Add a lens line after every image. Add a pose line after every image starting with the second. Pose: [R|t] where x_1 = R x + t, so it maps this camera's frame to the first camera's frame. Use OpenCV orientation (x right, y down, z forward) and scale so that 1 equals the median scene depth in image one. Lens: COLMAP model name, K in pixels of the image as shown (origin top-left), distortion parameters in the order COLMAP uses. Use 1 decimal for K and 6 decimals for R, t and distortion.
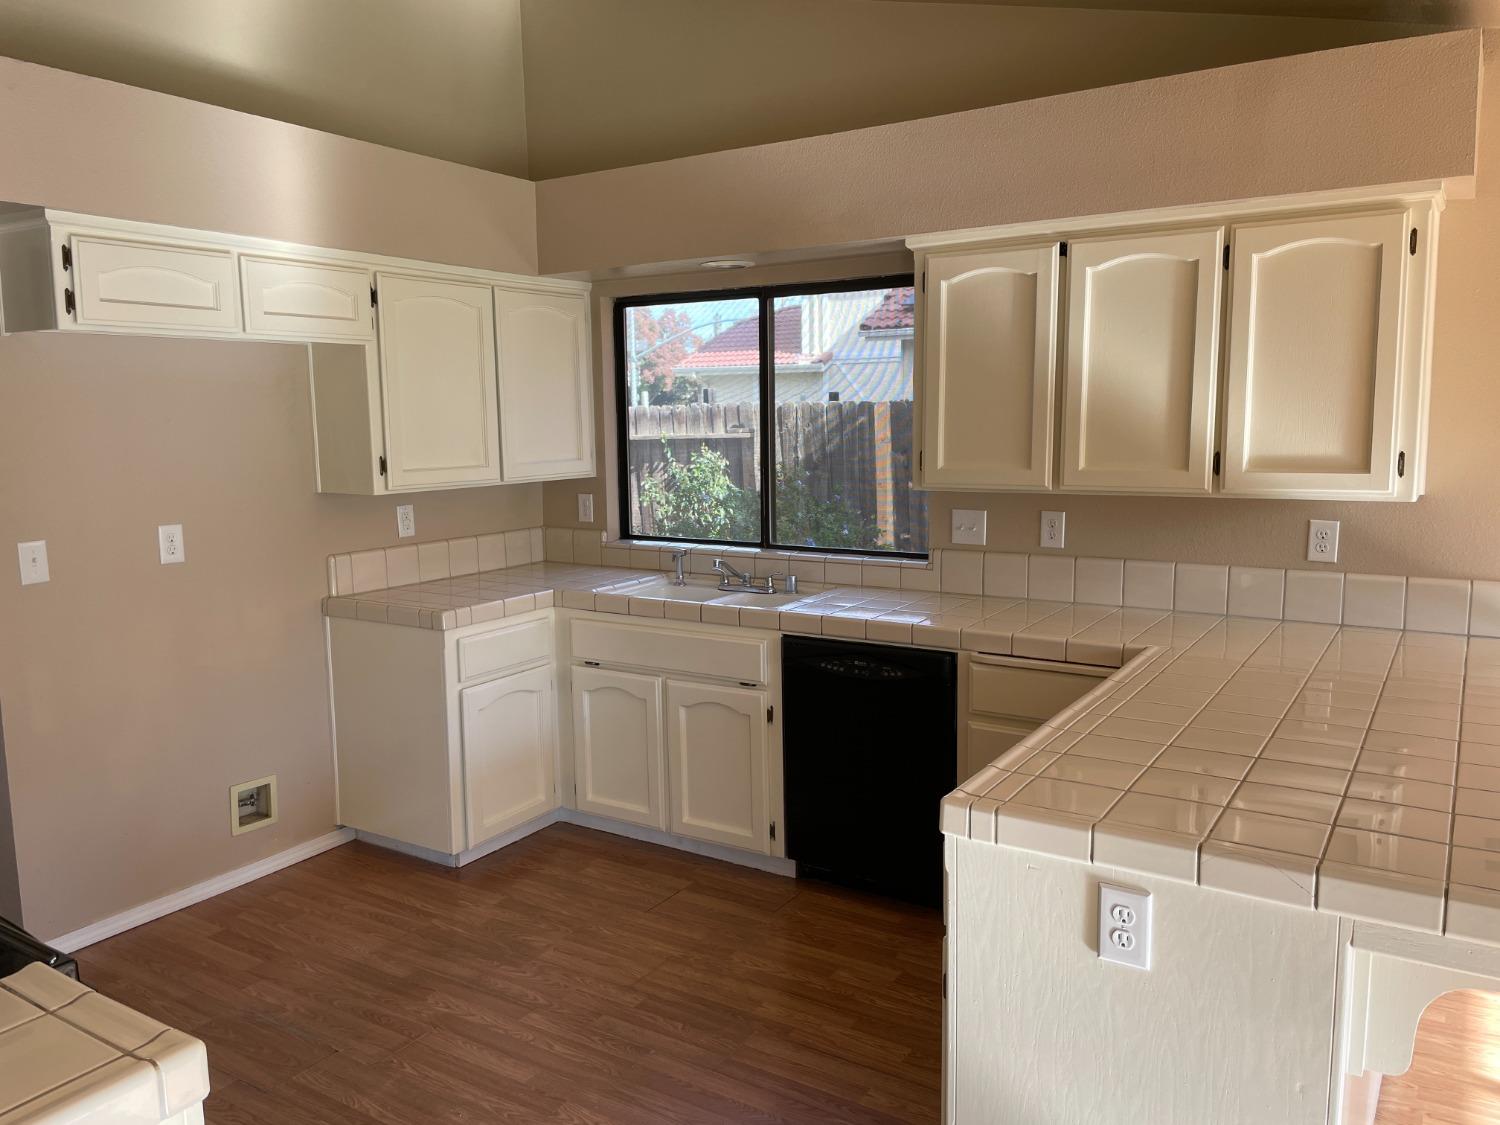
lens RADIAL K [[1143.3, 0, 748.2], [0, 1143.3, 574.8], [0, 0, 1]] dist [0.075677, -0.080101]
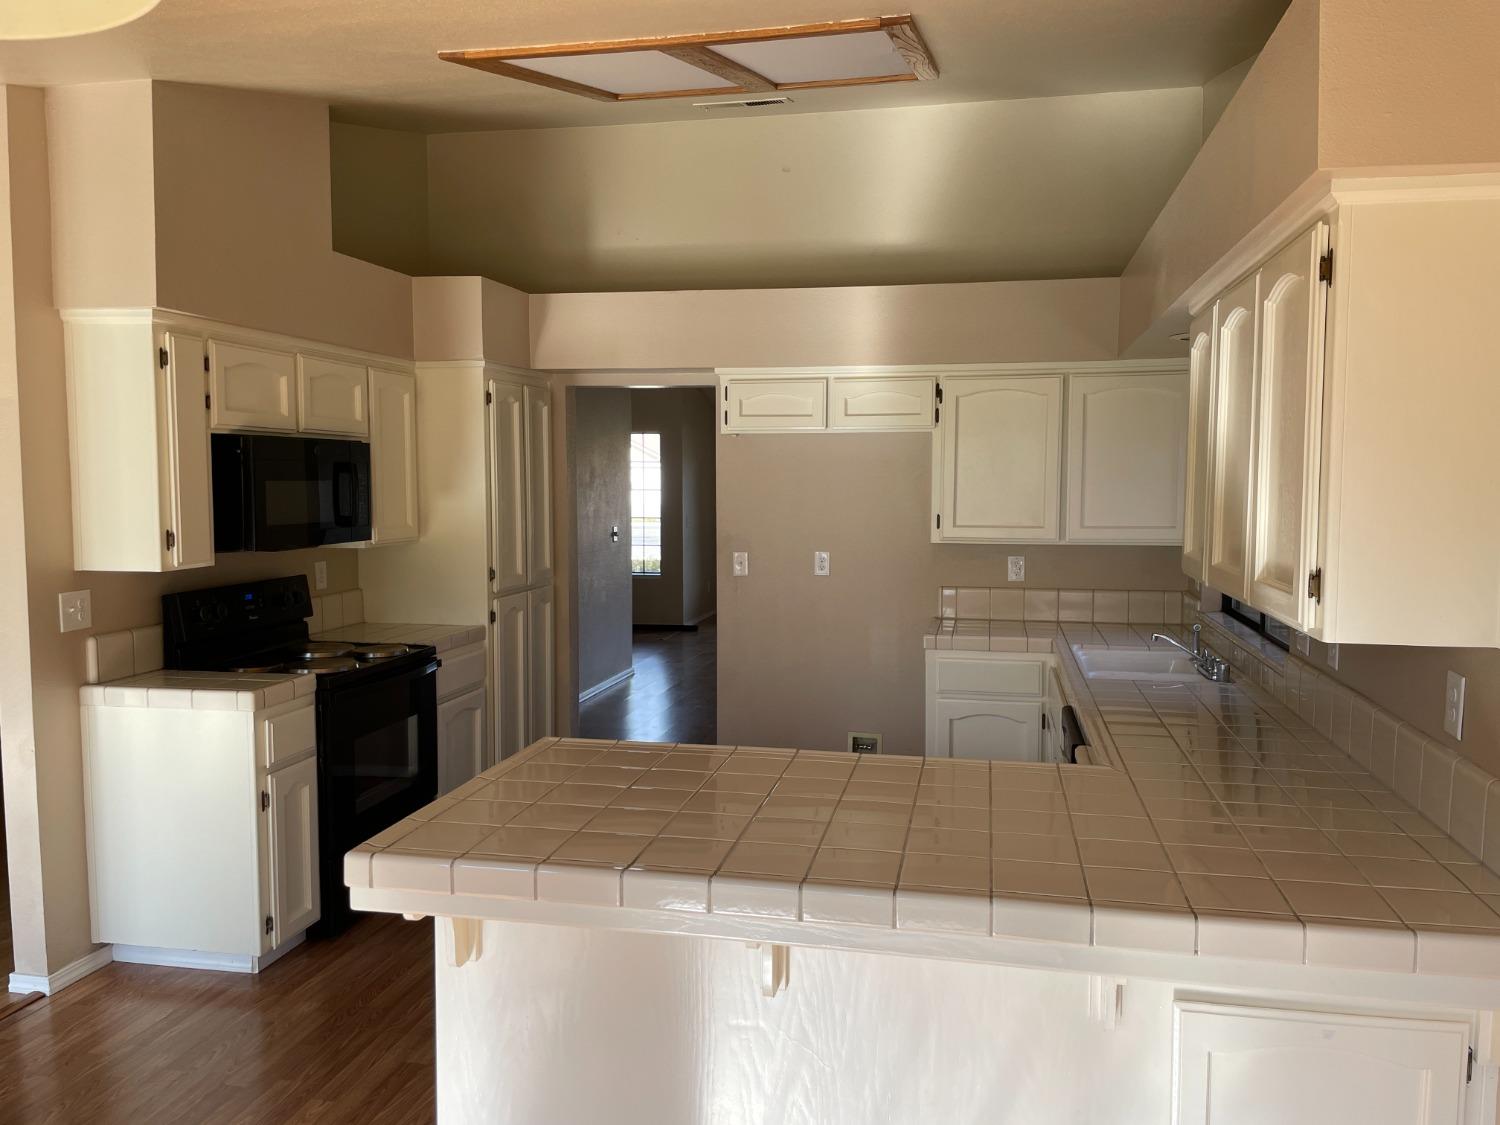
lens RADIAL K [[1143.3, 0, 748.2], [0, 1143.3, 574.8], [0, 0, 1]] dist [0.075677, -0.080101]
pose [[0.353970, 0.096096, -0.930307, 0.904051], [-0.137667, 0.989226, 0.049801, -0.074754], [0.925069, 0.110444, 0.363386, 0.353366]]
